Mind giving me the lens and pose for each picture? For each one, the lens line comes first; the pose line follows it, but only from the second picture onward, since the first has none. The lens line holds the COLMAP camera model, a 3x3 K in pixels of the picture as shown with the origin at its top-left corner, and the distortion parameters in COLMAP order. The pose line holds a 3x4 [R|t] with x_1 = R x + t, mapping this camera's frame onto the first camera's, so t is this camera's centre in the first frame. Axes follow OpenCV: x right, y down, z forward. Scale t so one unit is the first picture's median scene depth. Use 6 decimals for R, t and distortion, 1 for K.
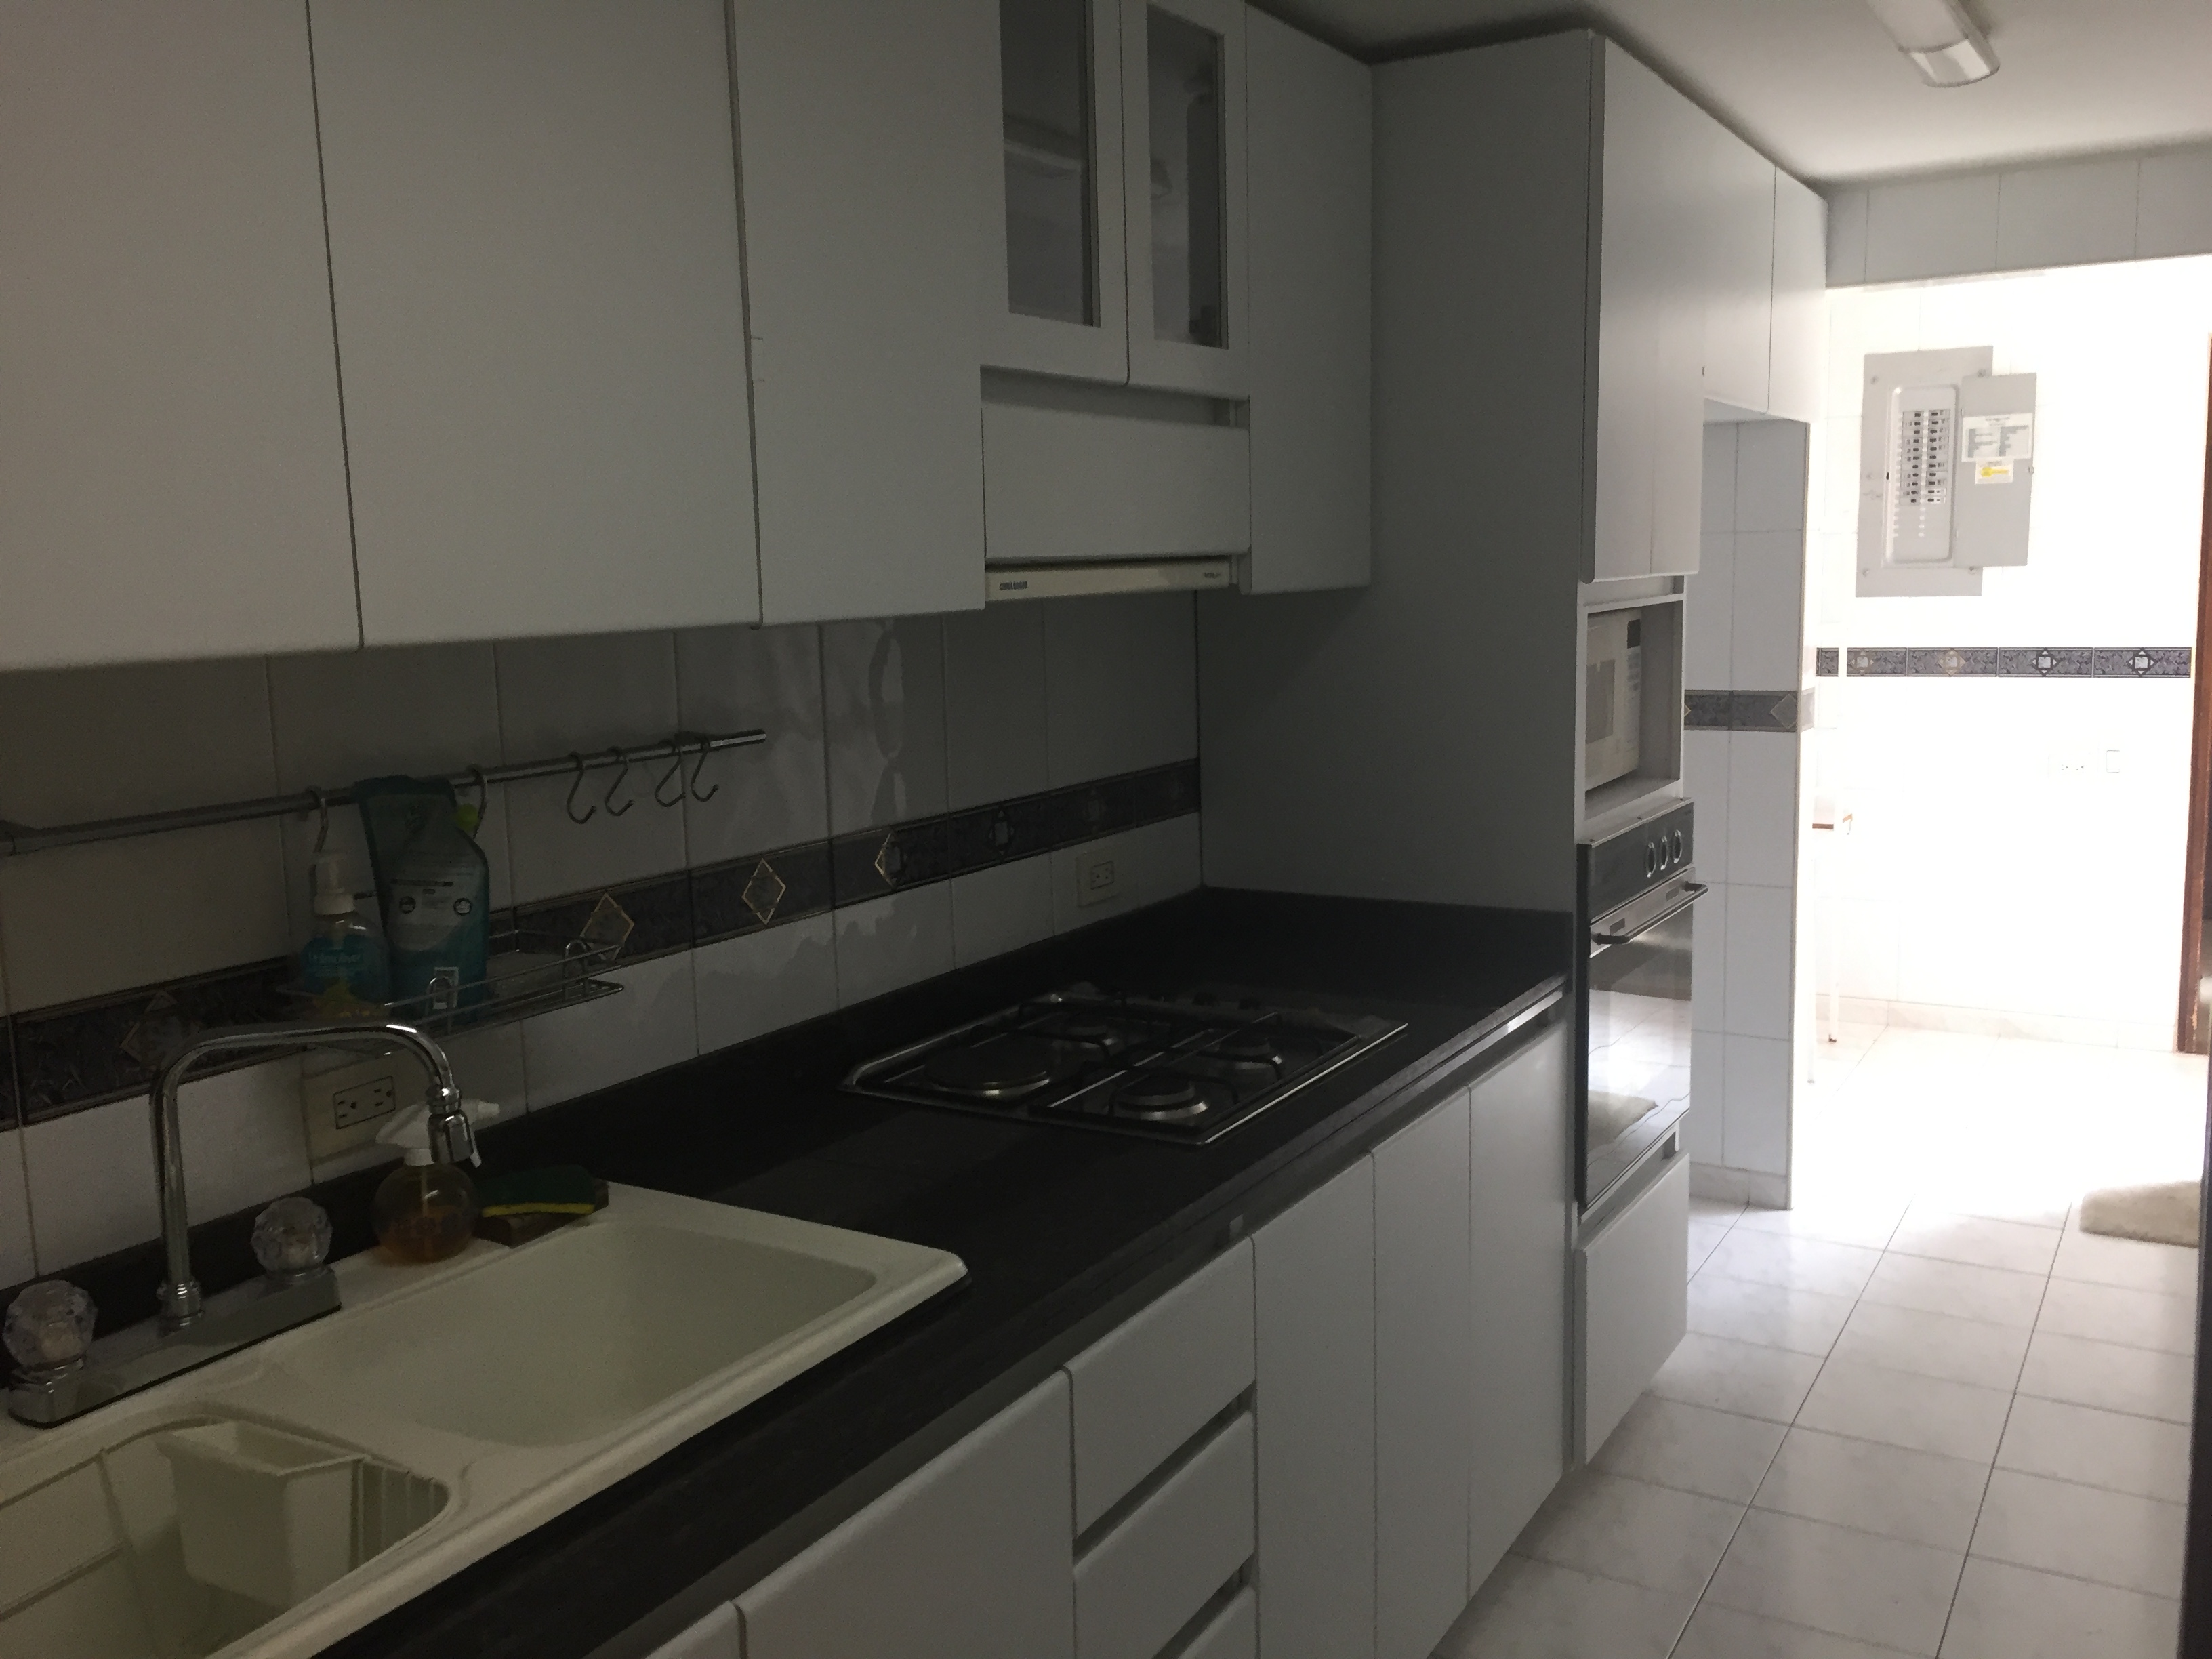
lens RADIAL K [[1906.8, 0, 1111.5], [0, 1906.8, 831.8], [0, 0, 1]] dist [0.085958, -0.117946]
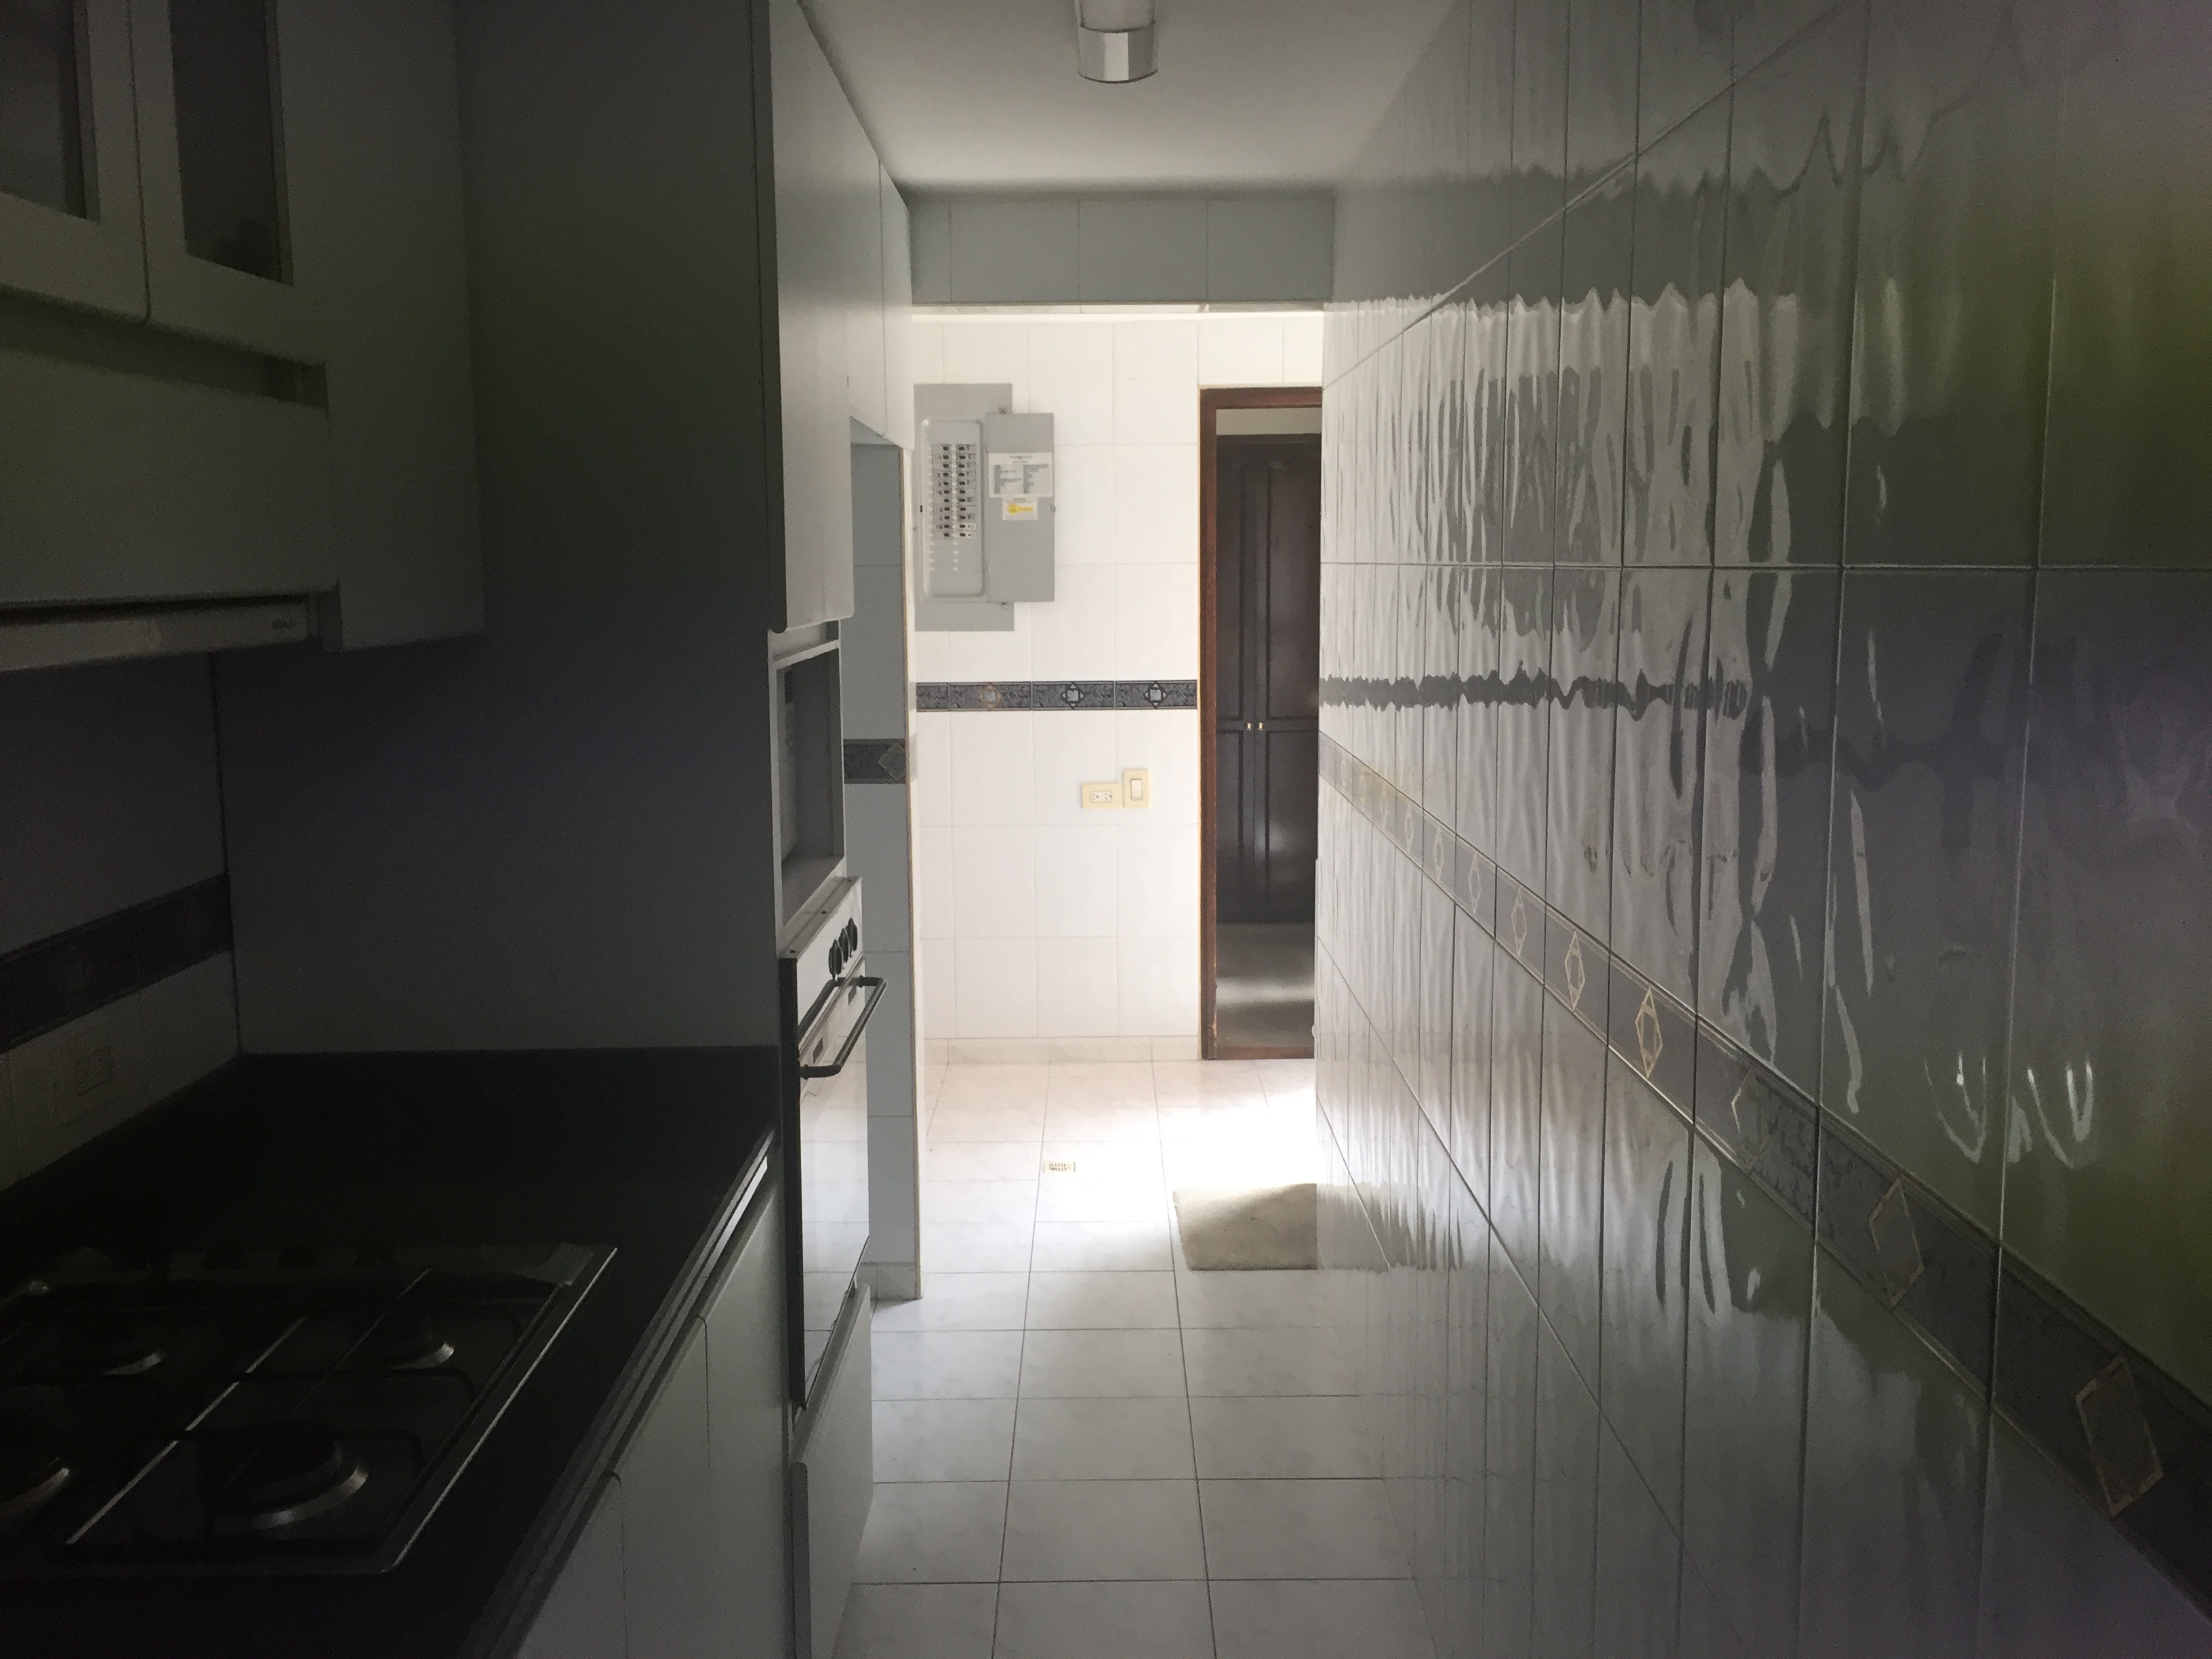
lens RADIAL K [[1906.8, 0, 1115.0], [0, 1906.8, 813.4], [0, 0, 1]] dist [0.085958, -0.117946]
pose [[0.857557, -0.051178, 0.511837, -0.020389], [0.061179, 0.998123, -0.002701, -0.021692], [-0.510738, 0.033630, 0.859079, 0.122755]]
